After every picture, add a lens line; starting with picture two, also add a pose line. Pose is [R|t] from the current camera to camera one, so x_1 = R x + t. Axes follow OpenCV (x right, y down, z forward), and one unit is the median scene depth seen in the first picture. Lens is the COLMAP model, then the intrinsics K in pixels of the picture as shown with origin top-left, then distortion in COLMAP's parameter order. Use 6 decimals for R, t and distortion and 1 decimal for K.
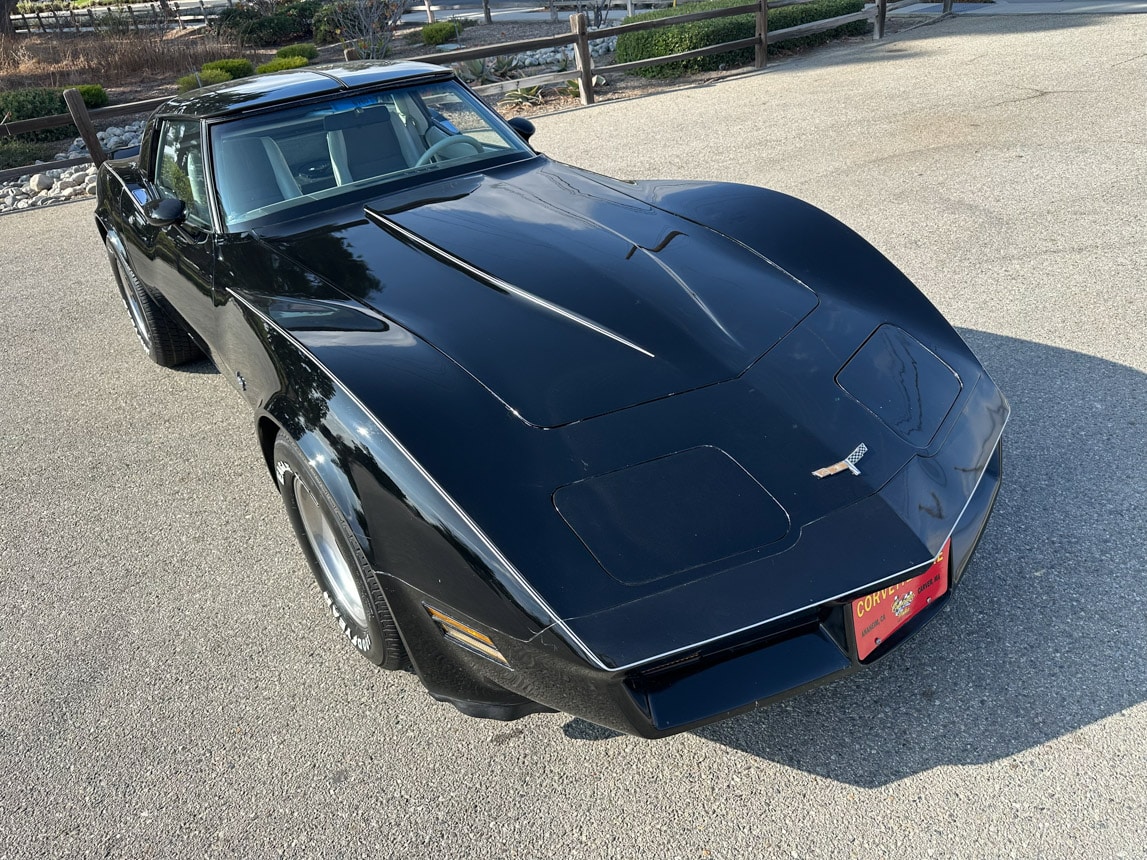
lens RADIAL K [[811.0, 0, 580.5], [0, 811.0, 426.2], [0, 0, 1]] dist [0.001881, -0.000095]
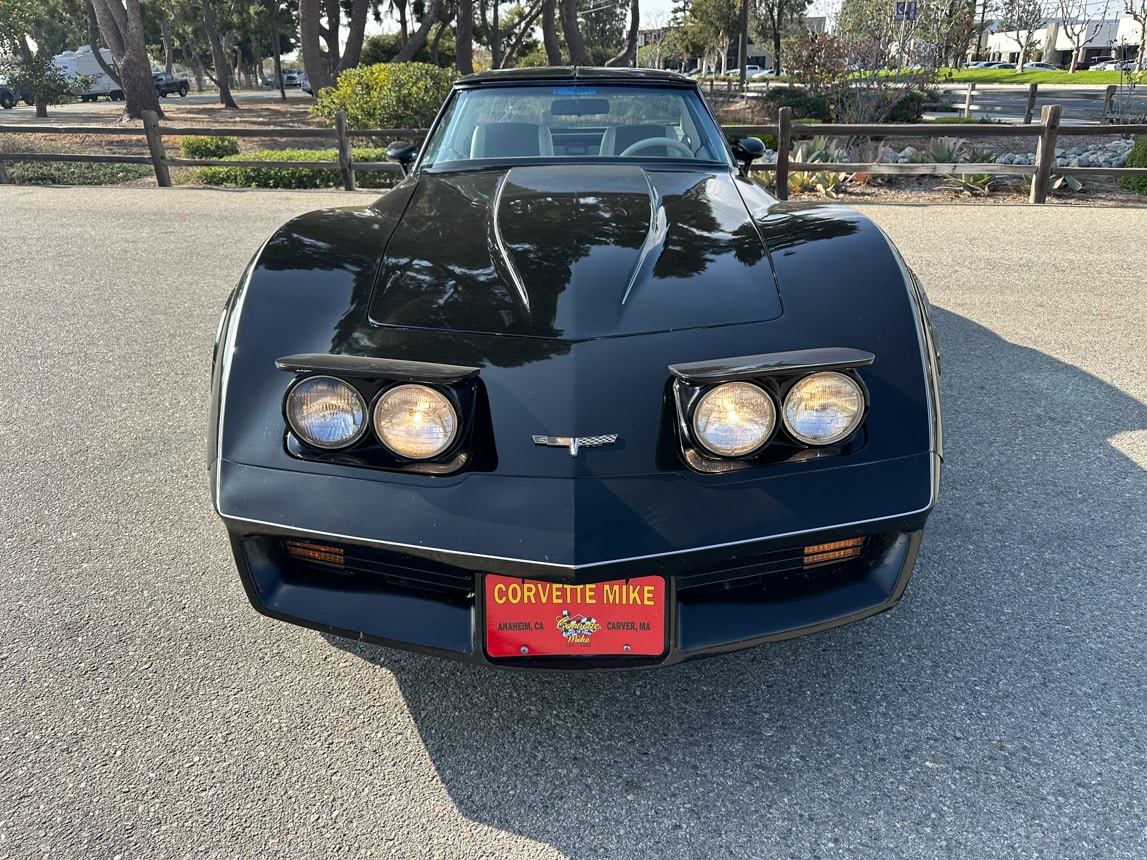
lens RADIAL K [[818.2, 0, 578.6], [0, 818.2, 433.9], [0, 0, 1]] dist [-0.000019, -0.008058]
pose [[0.797569, 0.318573, -0.512245, 0.242493], [-0.365573, 0.930733, 0.009636, 0.009117], [0.479833, 0.179578, 0.858786, 0.083279]]
